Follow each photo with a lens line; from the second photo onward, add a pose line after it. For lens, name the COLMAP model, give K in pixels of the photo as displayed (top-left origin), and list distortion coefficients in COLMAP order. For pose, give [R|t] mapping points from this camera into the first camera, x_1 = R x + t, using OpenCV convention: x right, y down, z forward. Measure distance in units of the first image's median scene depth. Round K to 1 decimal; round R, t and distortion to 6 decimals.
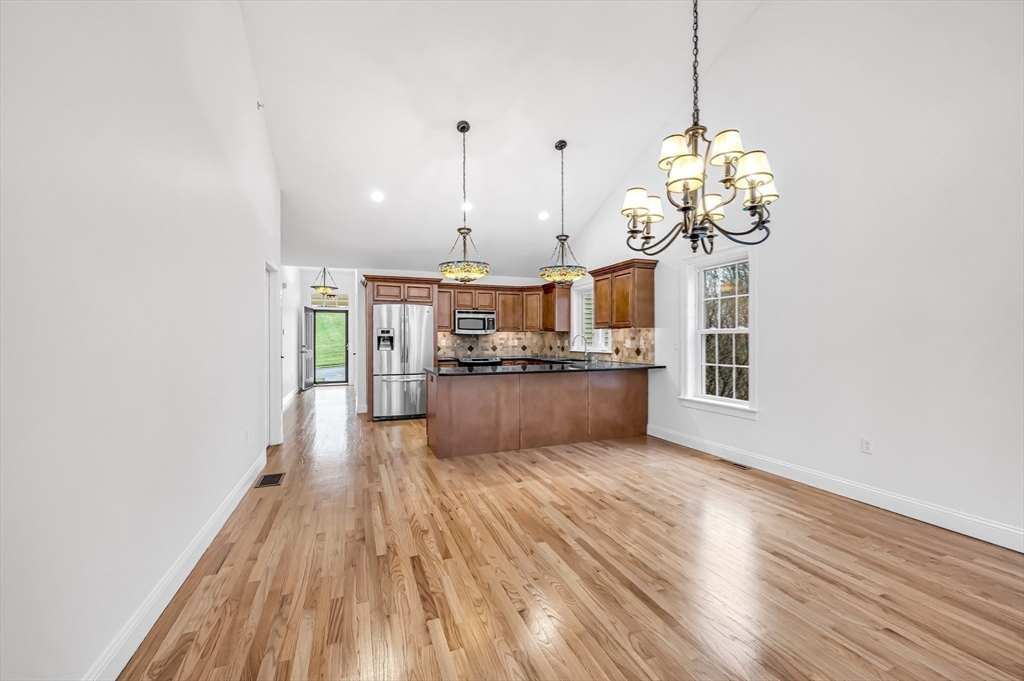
lens RADIAL K [[410.4, 0, 515.1], [0, 410.4, 339.0], [0, 0, 1]] dist [-0.002354, 0.001507]
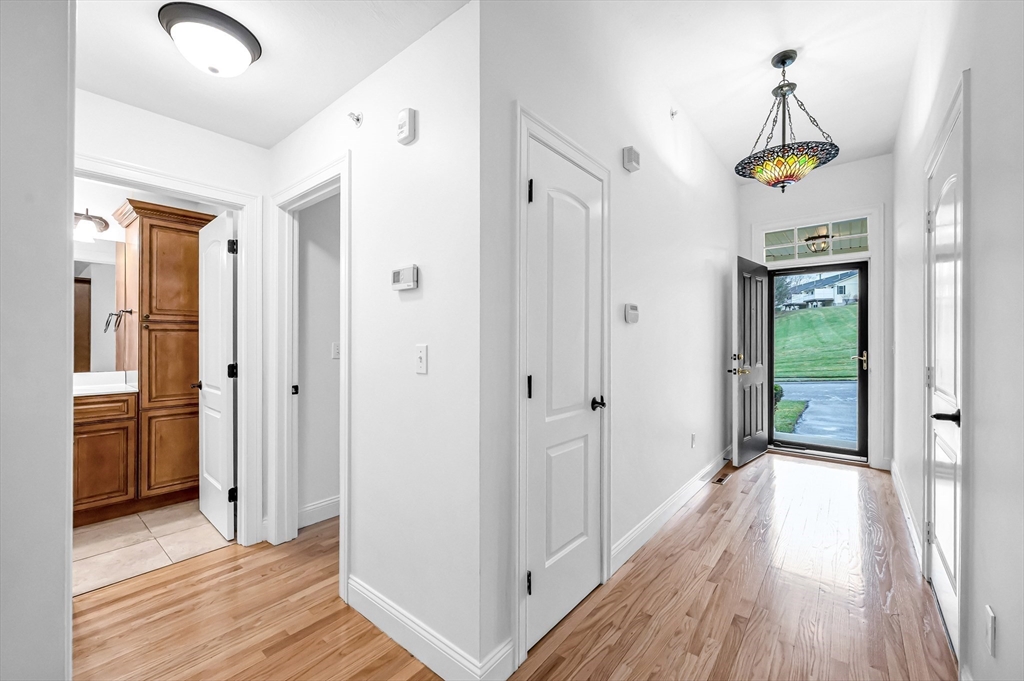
lens RADIAL K [[410.4, 0, 513.3], [0, 410.4, 339.6], [0, 0, 1]] dist [-0.002354, 0.001507]
pose [[0.481439, 0.001576, -0.876478, -0.395715], [-0.003203, 0.999995, 0.000039, 0.002147], [0.876474, 0.002789, 0.481441, 0.907021]]
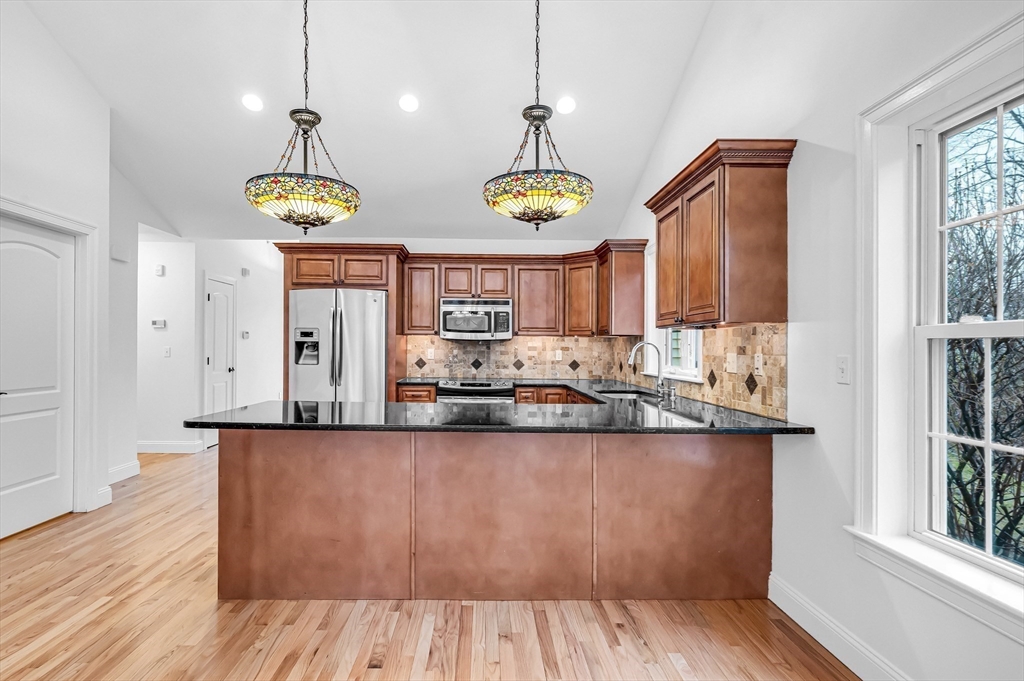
lens RADIAL K [[510.1, 0, 488.8], [0, 510.1, 345.9], [0, 0, 1]] dist [0.005659, -0.000259]
pose [[0.933413, 0.010689, -0.358646, 0.194427], [-0.013169, 0.999903, -0.004472, -0.000184], [0.358563, 0.008897, 0.933463, 0.357969]]
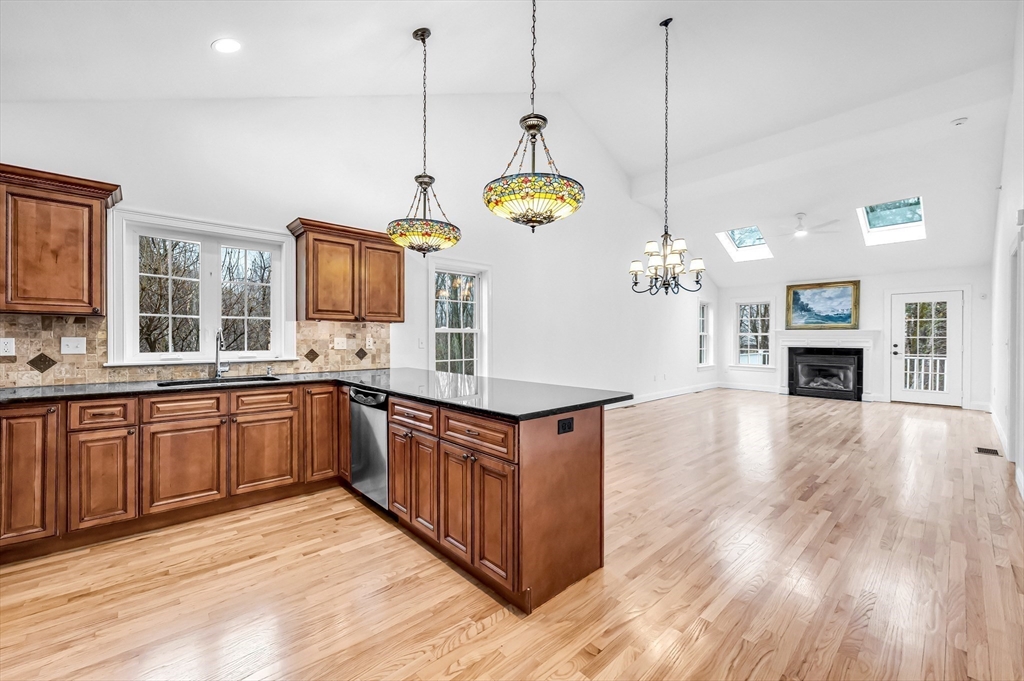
lens RADIAL K [[410.4, 0, 511.4], [0, 410.4, 337.1], [0, 0, 1]] dist [-0.002354, 0.001507]
pose [[-0.354344, 0.004402, 0.935105, -0.404305], [-0.000337, 0.999988, -0.004835, 0.003335], [-0.935115, -0.002028, -0.354338, 0.822443]]
